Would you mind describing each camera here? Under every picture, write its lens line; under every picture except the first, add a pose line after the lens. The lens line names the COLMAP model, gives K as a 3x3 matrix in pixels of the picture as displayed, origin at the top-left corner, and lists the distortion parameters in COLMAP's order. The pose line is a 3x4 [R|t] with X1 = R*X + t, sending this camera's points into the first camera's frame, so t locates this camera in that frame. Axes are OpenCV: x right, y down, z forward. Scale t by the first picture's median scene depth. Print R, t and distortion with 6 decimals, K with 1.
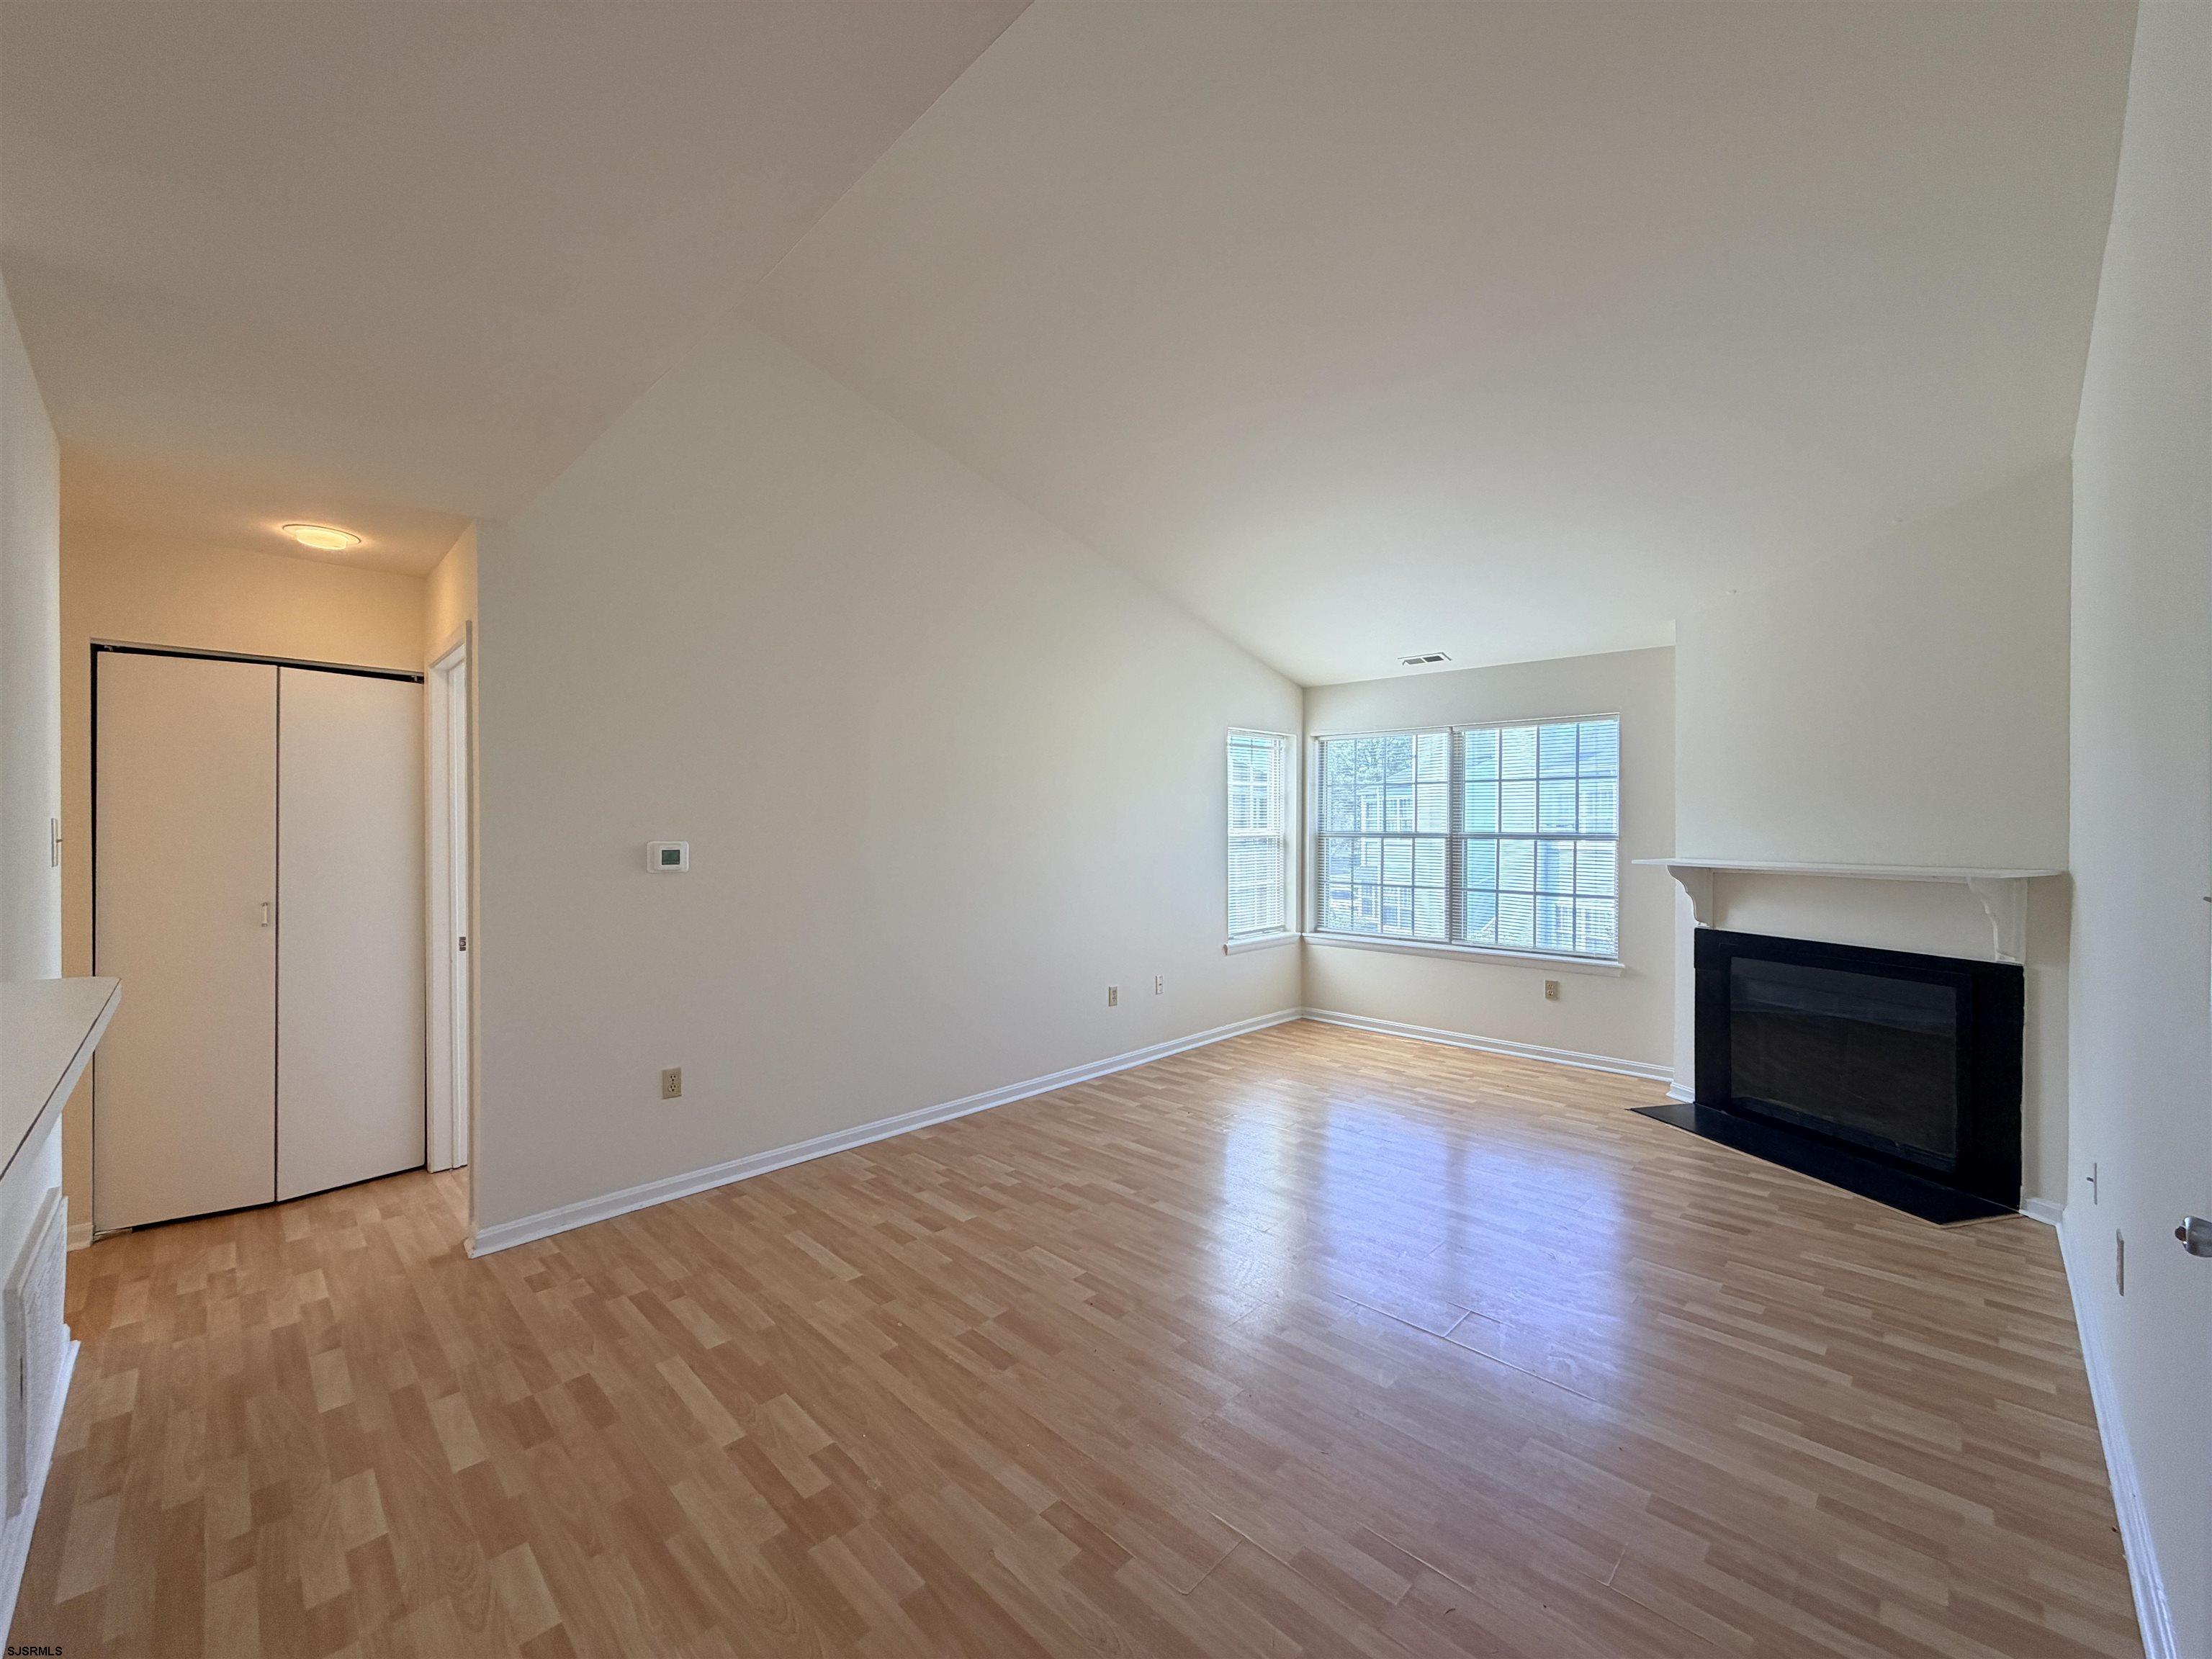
lens RADIAL K [[878.2, 0, 1101.0], [0, 878.2, 830.3], [0, 0, 1]] dist [-0.000052, 0.000333]
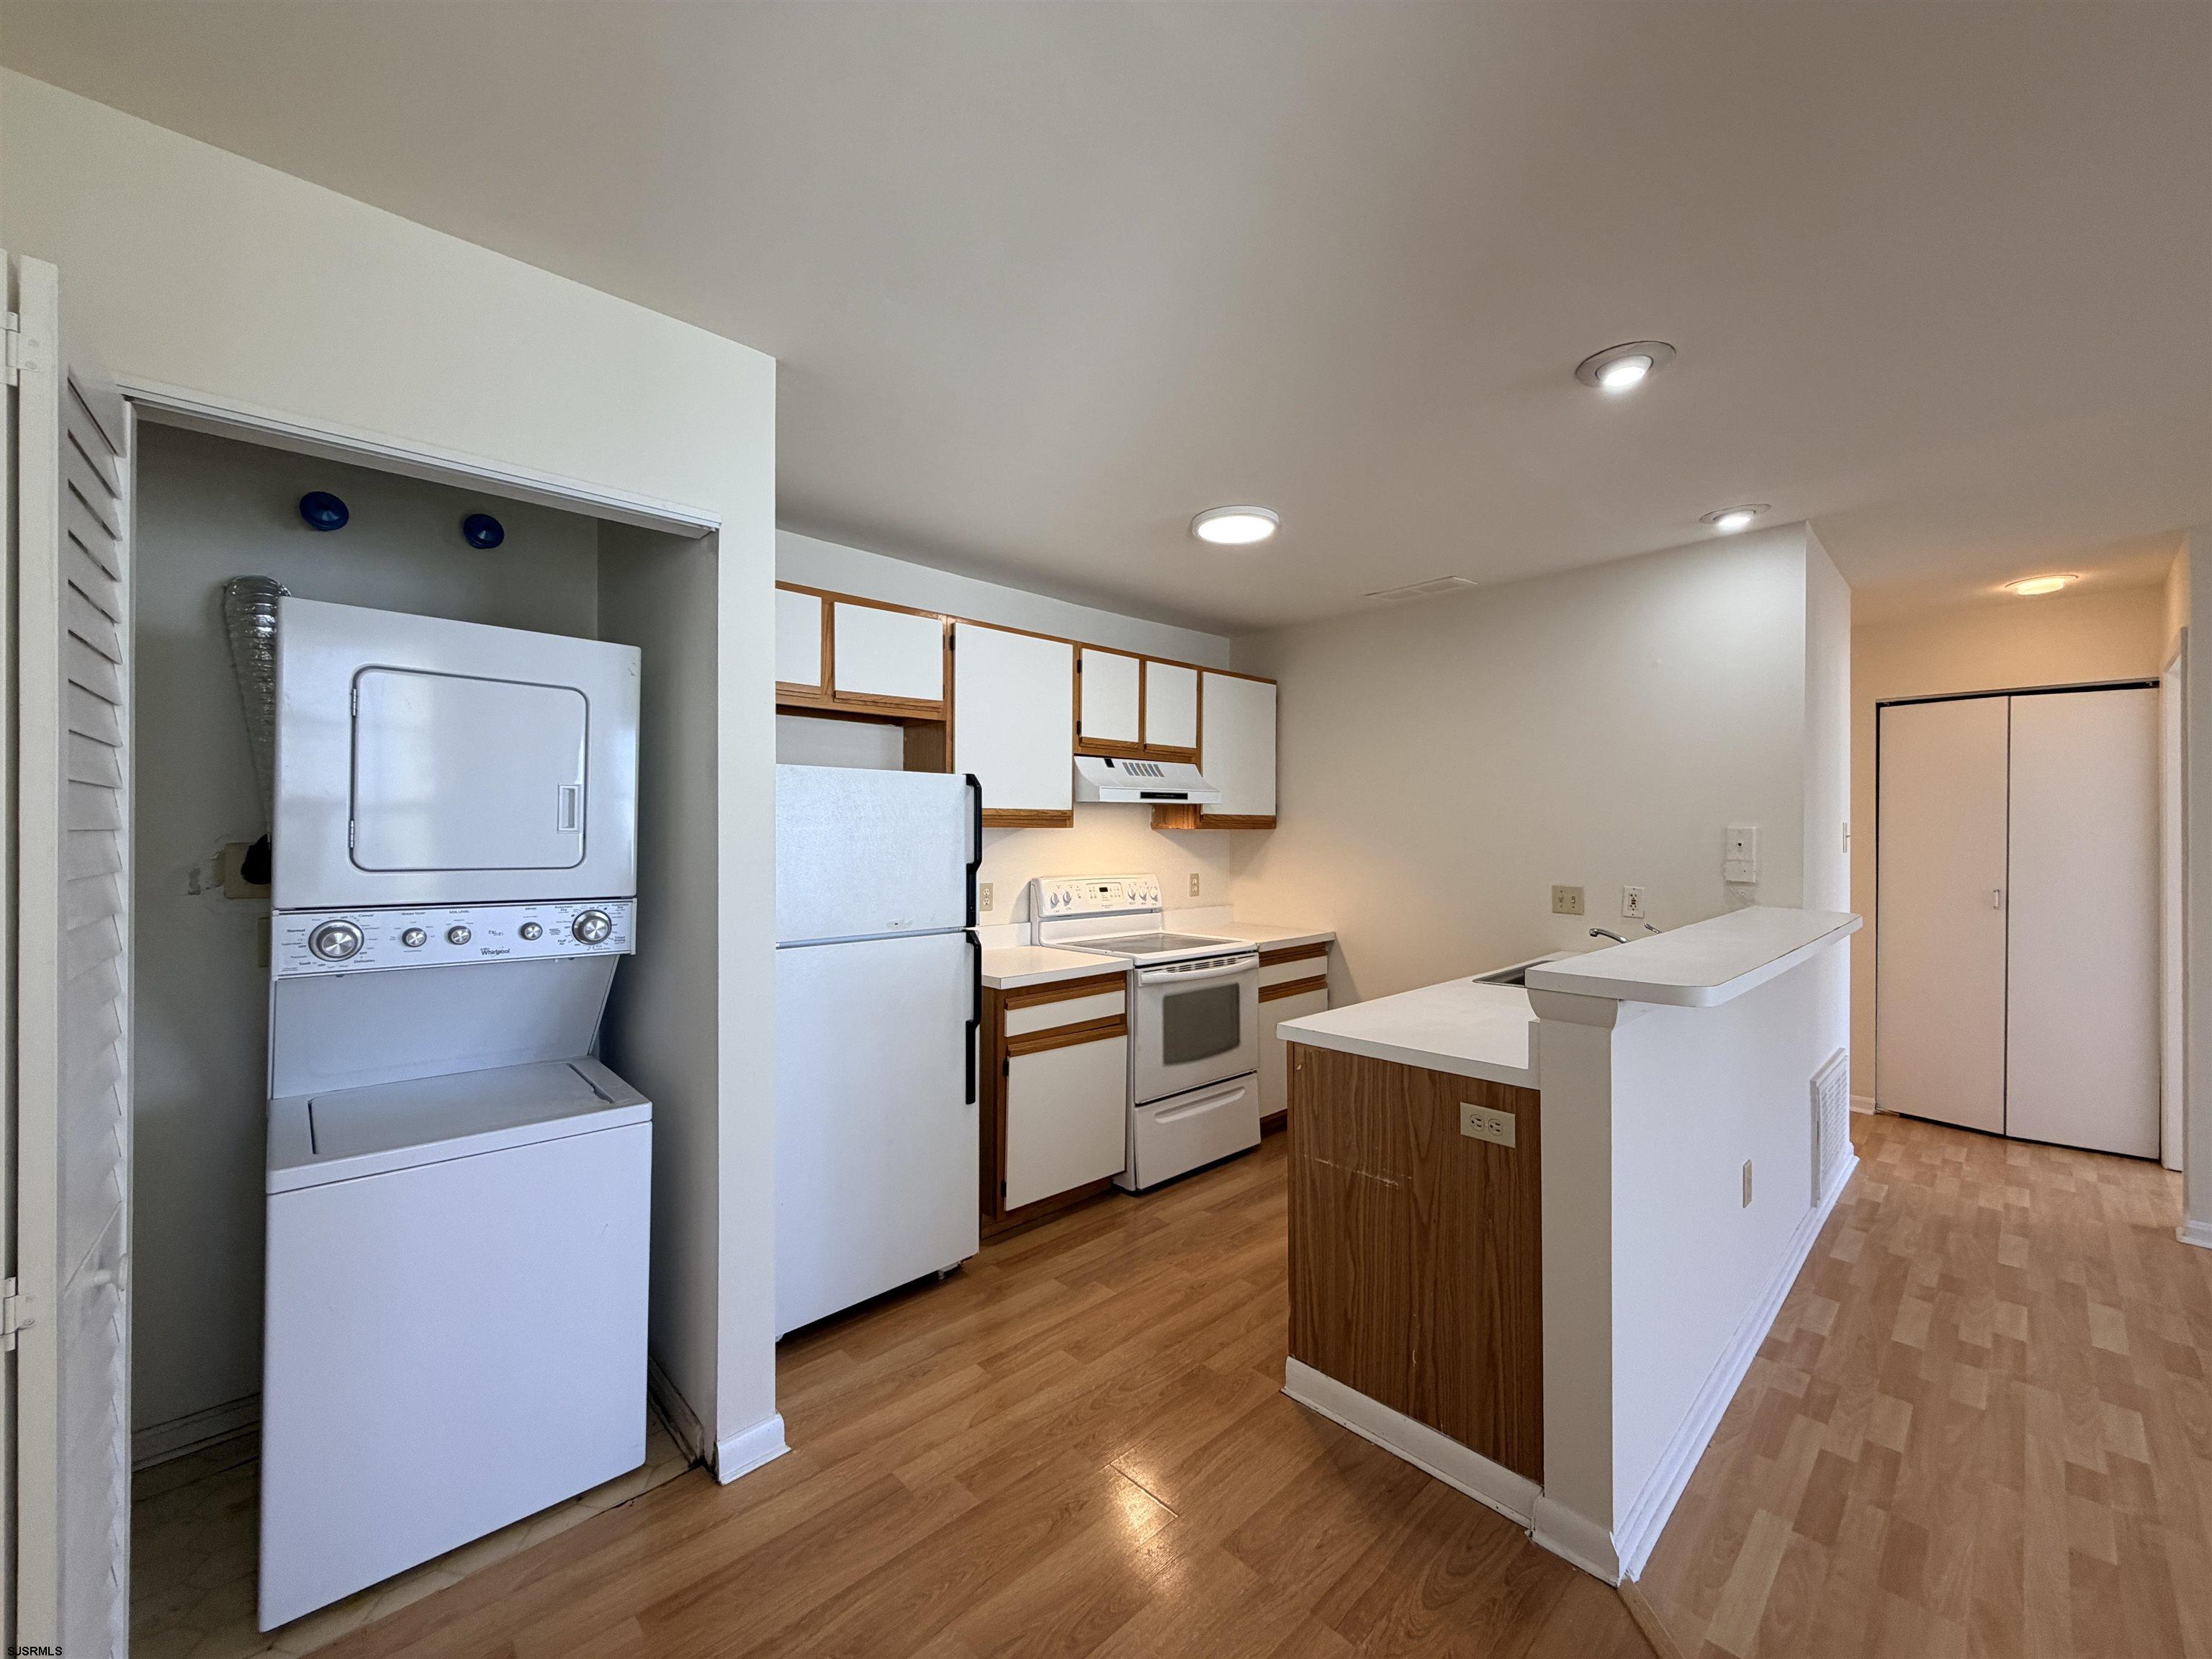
lens RADIAL K [[878.2, 0, 1105.9], [0, 878.2, 832.8], [0, 0, 1]] dist [-0.000052, 0.000333]
pose [[-0.034614, 0.000977, -0.999400, 0.287994], [-0.003379, 0.999994, 0.001095, 0.004656], [0.999395, 0.003415, -0.034610, -0.185111]]
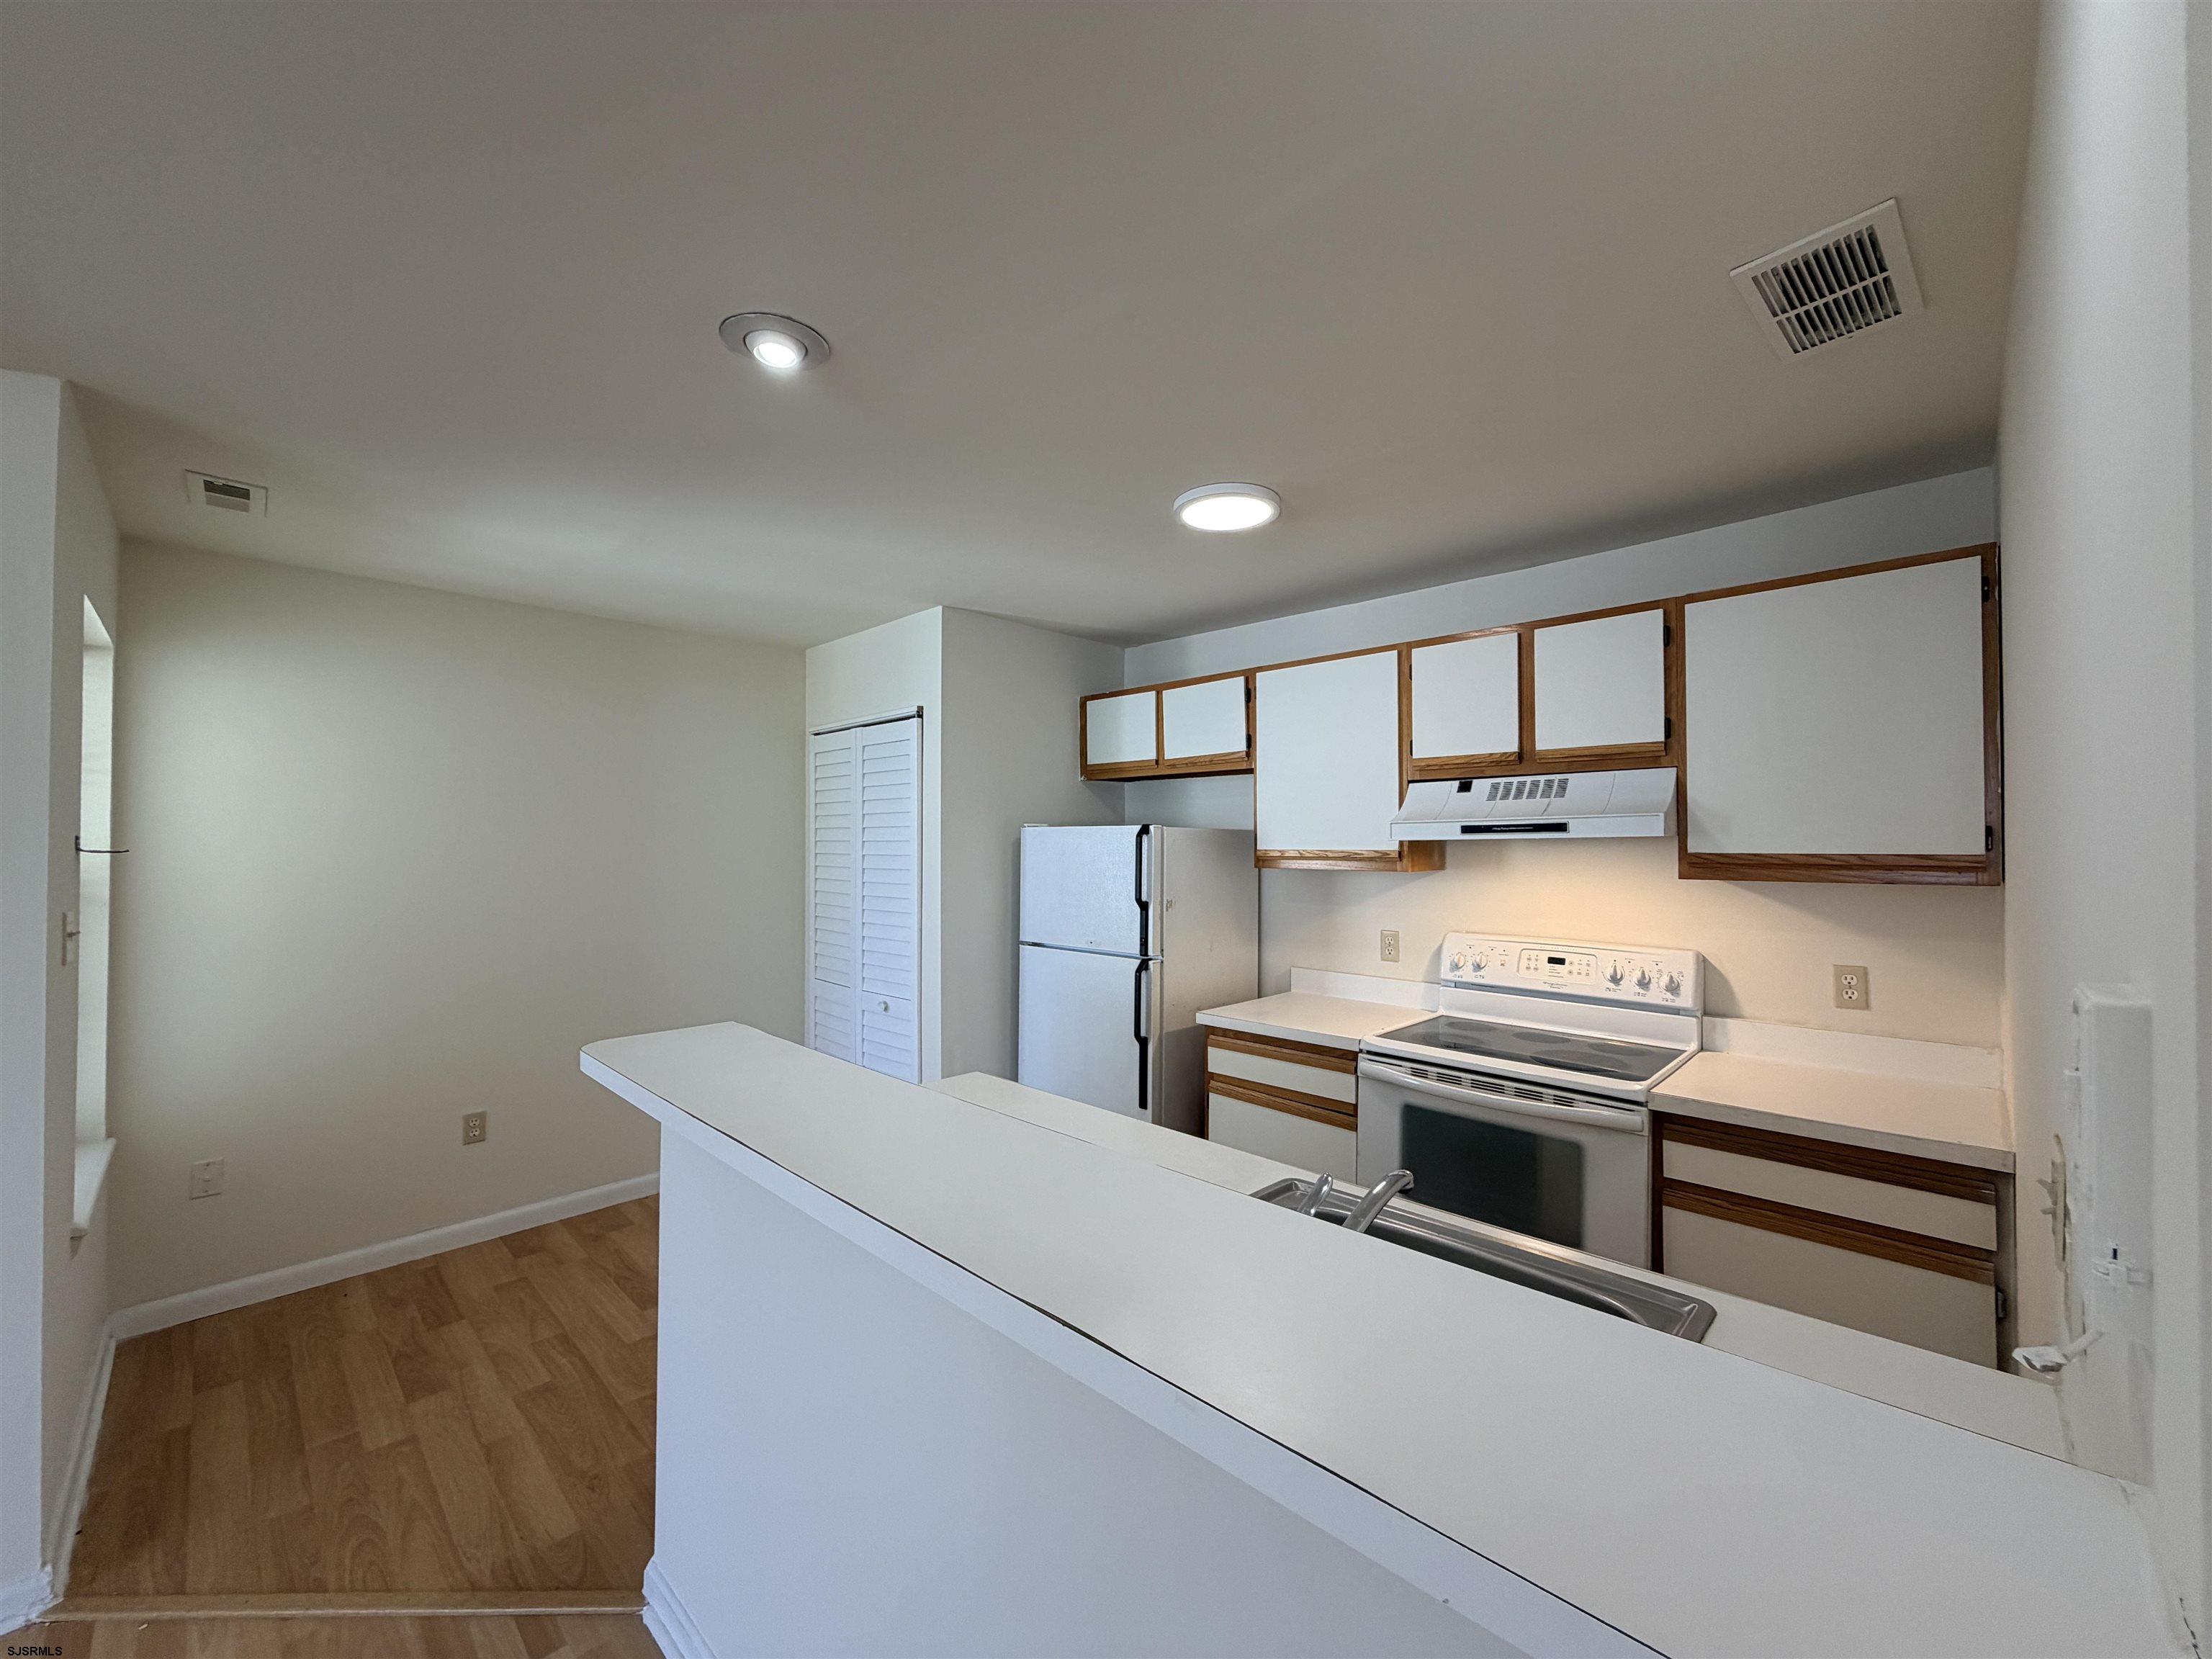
lens RADIAL K [[878.2, 0, 1101.7], [0, 878.2, 830.7], [0, 0, 1]] dist [-0.000052, 0.000333]
pose [[-0.999998, 0.000061, 0.001971, -0.405986], [0.000037, 0.999923, -0.012401, -0.027033], [-0.001972, -0.012401, -0.999921, 0.535669]]
